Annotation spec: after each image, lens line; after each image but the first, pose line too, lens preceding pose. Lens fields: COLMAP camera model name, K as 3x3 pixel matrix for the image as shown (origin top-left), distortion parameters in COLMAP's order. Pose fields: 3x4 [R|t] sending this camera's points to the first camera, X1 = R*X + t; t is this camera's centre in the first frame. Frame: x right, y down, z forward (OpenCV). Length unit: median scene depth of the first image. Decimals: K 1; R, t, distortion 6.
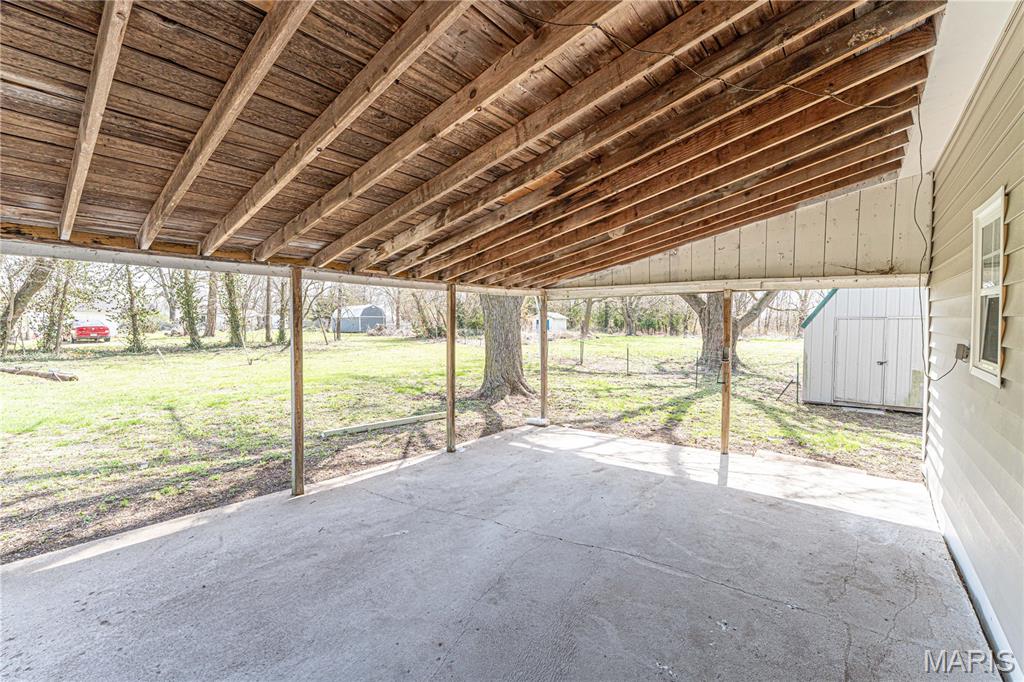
lens RADIAL K [[427.7, 0, 512.0], [0, 427.7, 341.0], [0, 0, 1]] dist [0.001572, 0.000114]
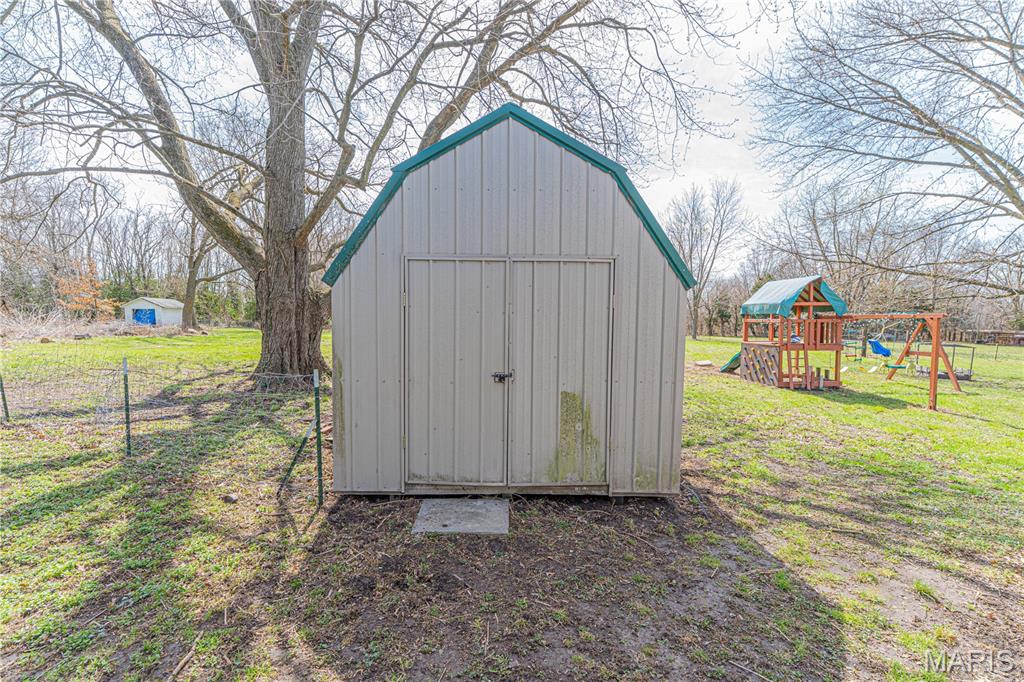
lens RADIAL K [[447.6, 0, 511.2], [0, 447.6, 351.9], [0, 0, 1]] dist [-0.000609, -0.000100]
pose [[0.751791, -0.036443, 0.658393, 1.459666], [0.018130, 0.999237, 0.034607, 0.036138], [-0.659152, -0.014081, 0.751878, 1.670708]]
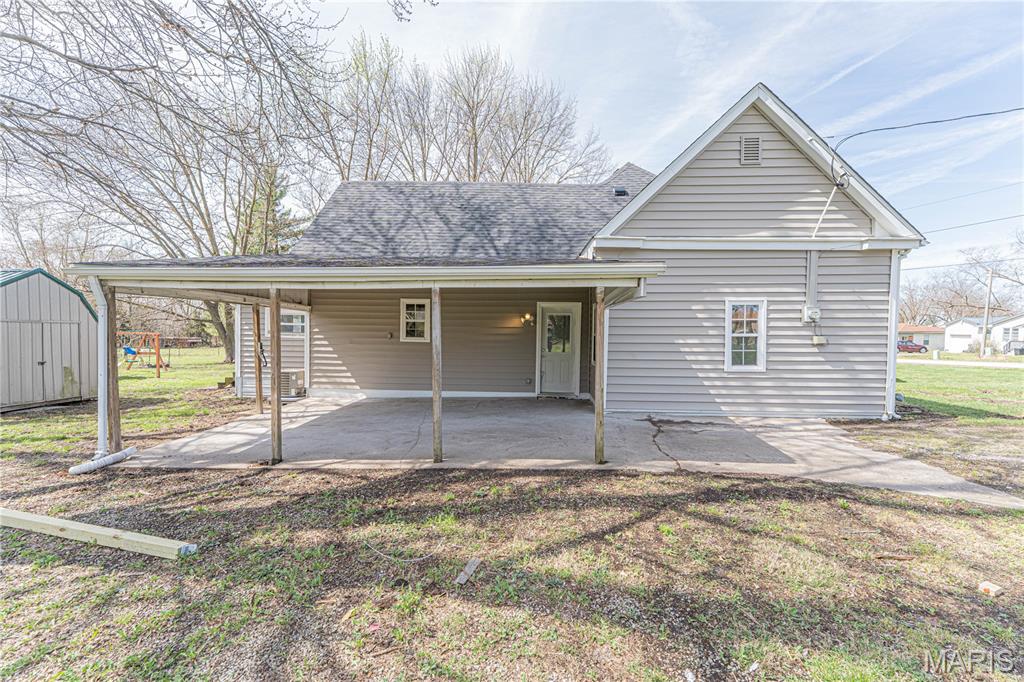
lens RADIAL K [[427.7, 0, 512.0], [0, 427.7, 341.0], [0, 0, 1]] dist [0.001572, 0.000114]
pose [[-0.598608, -0.014065, 0.800919, -1.723580], [0.028386, 0.998845, 0.038757, -0.030462], [-0.800539, 0.045935, -0.597517, 1.660338]]
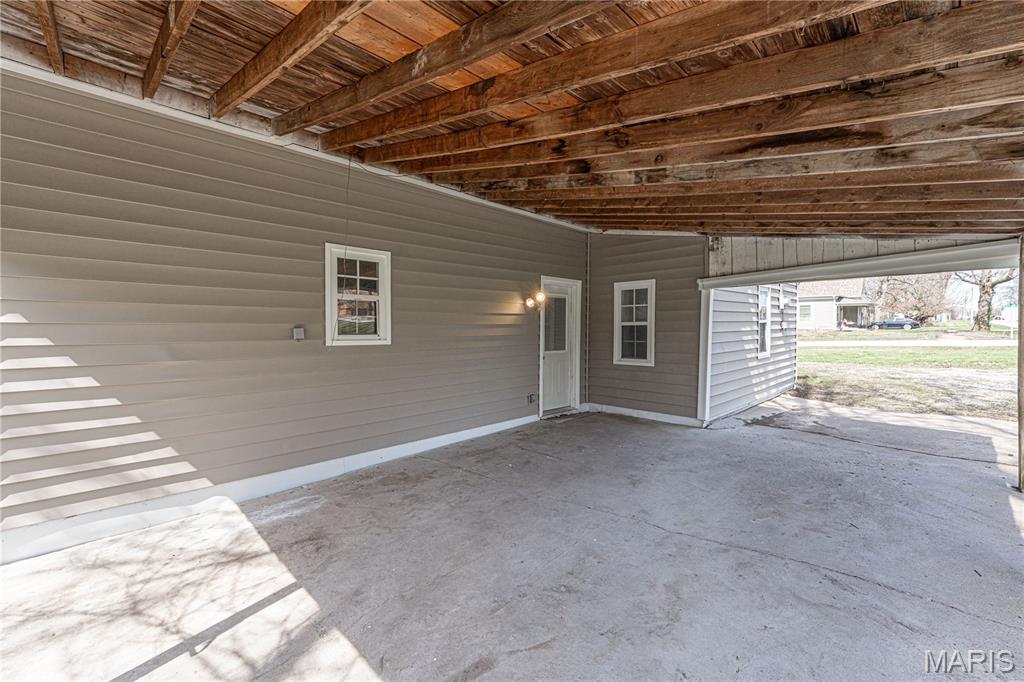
lens RADIAL K [[427.7, 0, 512.0], [0, 427.7, 341.0], [0, 0, 1]] dist [0.001572, 0.000114]
pose [[-0.994746, 0.011853, 0.101682, 0.158302], [0.019396, 0.997105, 0.073520, -0.029201], [-0.100516, 0.075106, -0.992096, 1.682794]]
